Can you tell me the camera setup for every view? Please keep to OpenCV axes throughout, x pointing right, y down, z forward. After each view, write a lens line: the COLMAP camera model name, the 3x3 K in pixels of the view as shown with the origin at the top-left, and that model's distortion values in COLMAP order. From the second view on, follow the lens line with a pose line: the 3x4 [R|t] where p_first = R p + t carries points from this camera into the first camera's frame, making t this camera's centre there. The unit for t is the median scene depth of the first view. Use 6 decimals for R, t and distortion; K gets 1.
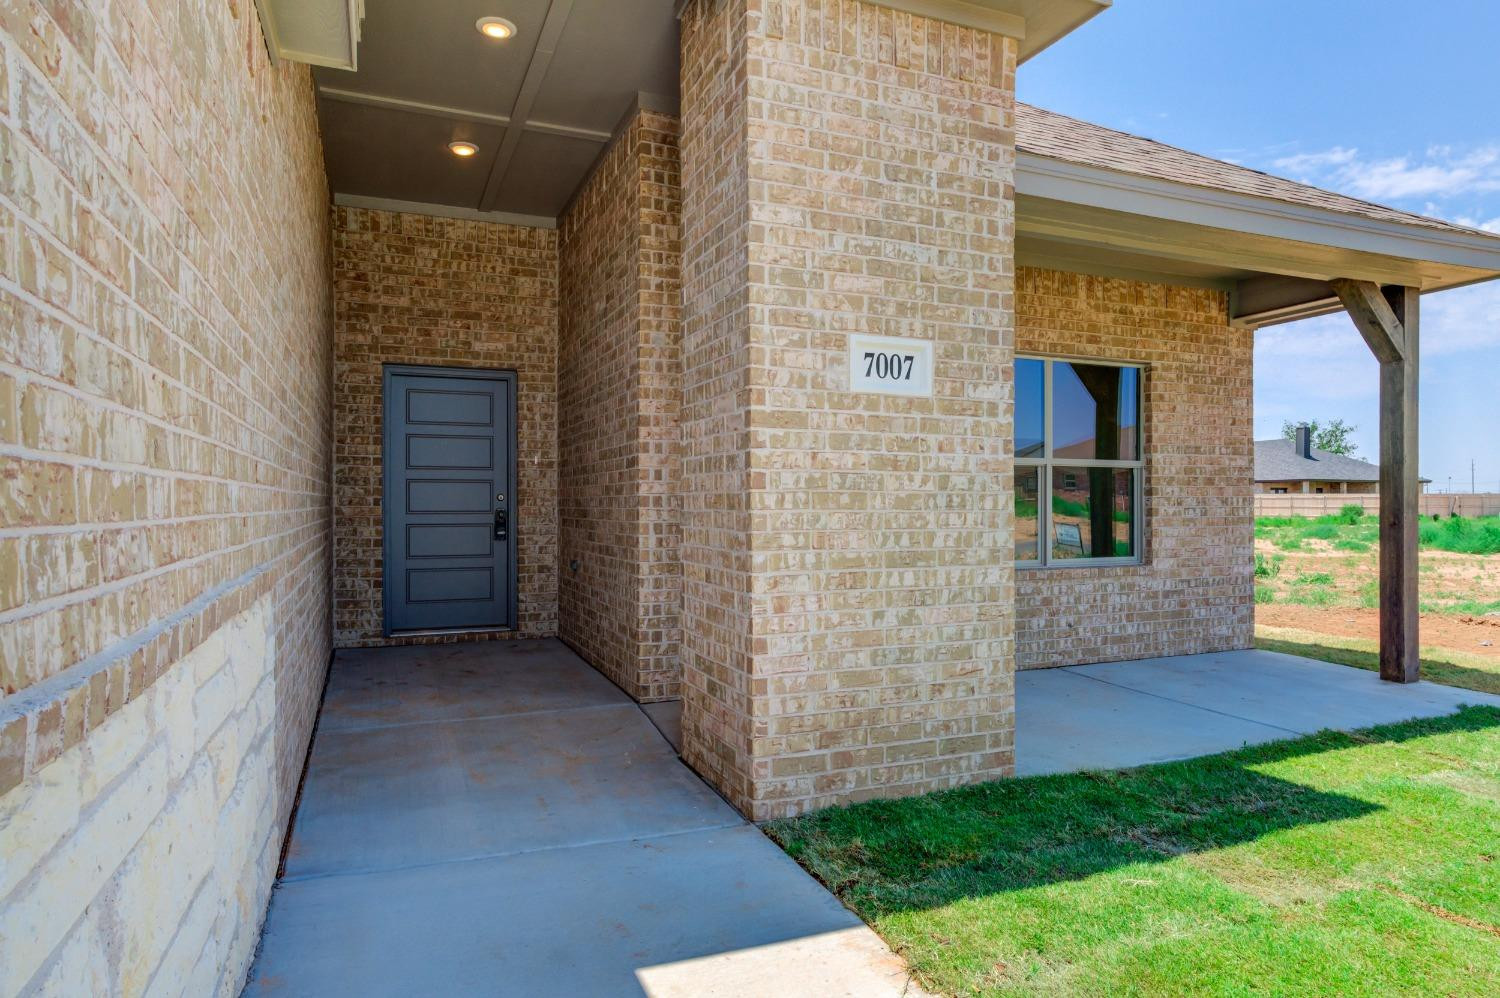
lens RADIAL K [[886.0, 0, 749.8], [0, 886.0, 505.4], [0, 0, 1]] dist [-0.004306, -0.000166]
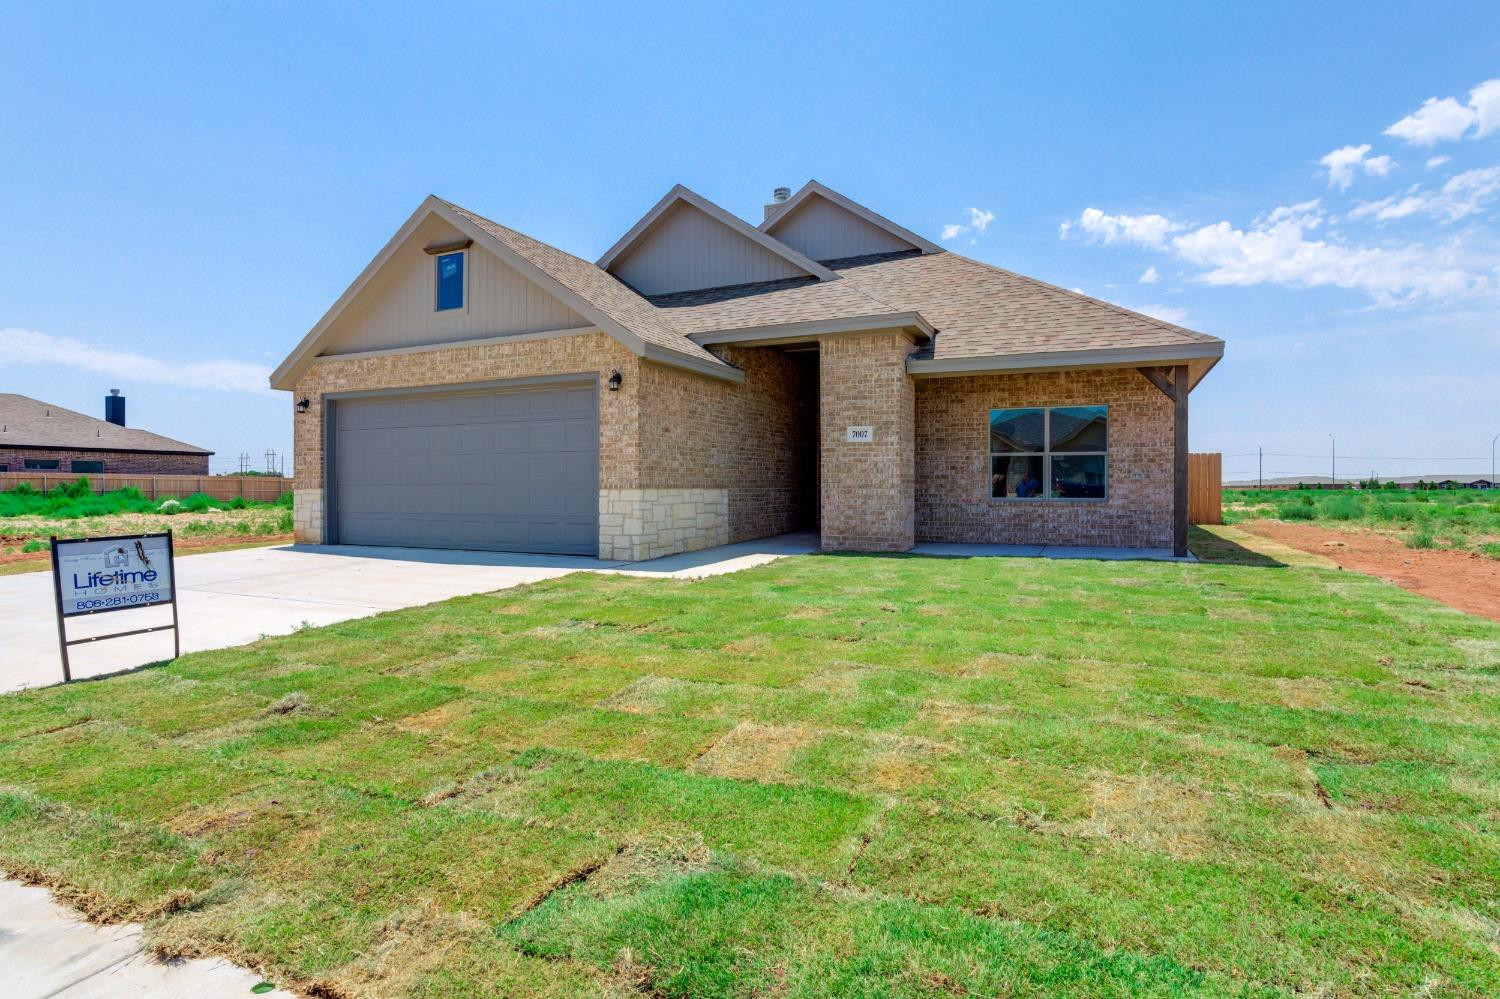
lens RADIAL K [[810.0, 0, 756.8], [0, 810.0, 498.8], [0, 0, 1]] dist [-0.030196, 0.016220]
pose [[0.674630, 0.010433, -0.738082, 2.325141], [-0.003074, 0.999931, 0.011324, 0.074382], [0.738150, -0.005371, 0.674615, -1.570088]]
